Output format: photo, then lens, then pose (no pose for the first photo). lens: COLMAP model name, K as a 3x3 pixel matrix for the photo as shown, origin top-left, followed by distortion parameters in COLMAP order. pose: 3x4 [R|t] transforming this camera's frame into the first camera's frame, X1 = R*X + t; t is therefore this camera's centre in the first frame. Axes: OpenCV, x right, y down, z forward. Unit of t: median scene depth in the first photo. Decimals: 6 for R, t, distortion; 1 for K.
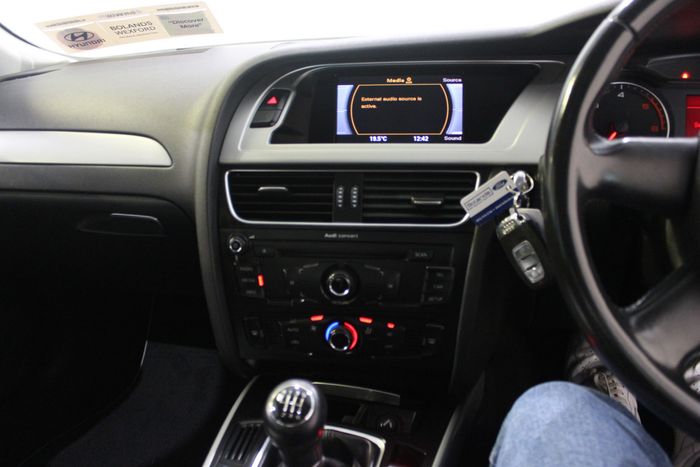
lens RADIAL K [[557.0, 0, 350.0], [0, 557.0, 233.5], [0, 0, 1]] dist [-0.162096, 0.129418]
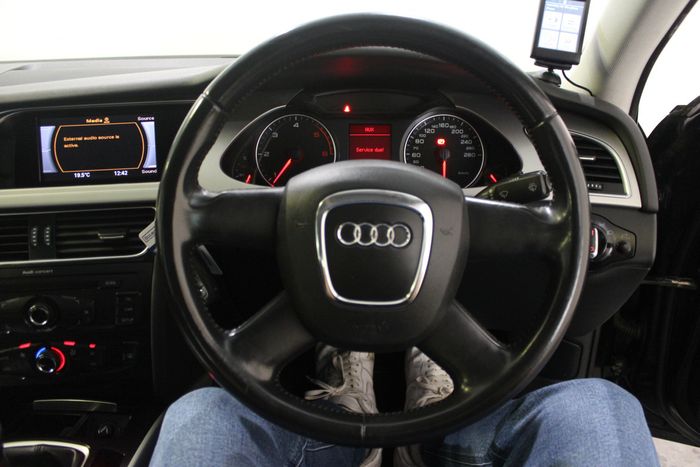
lens RADIAL K [[557.0, 0, 350.0], [0, 557.0, 233.5], [0, 0, 1]] dist [-0.162096, 0.129418]
pose [[0.964848, -0.074206, 0.252116, 0.322307], [0.061789, 0.996470, 0.056828, -0.094010], [-0.255443, -0.039252, 0.966027, -0.194478]]
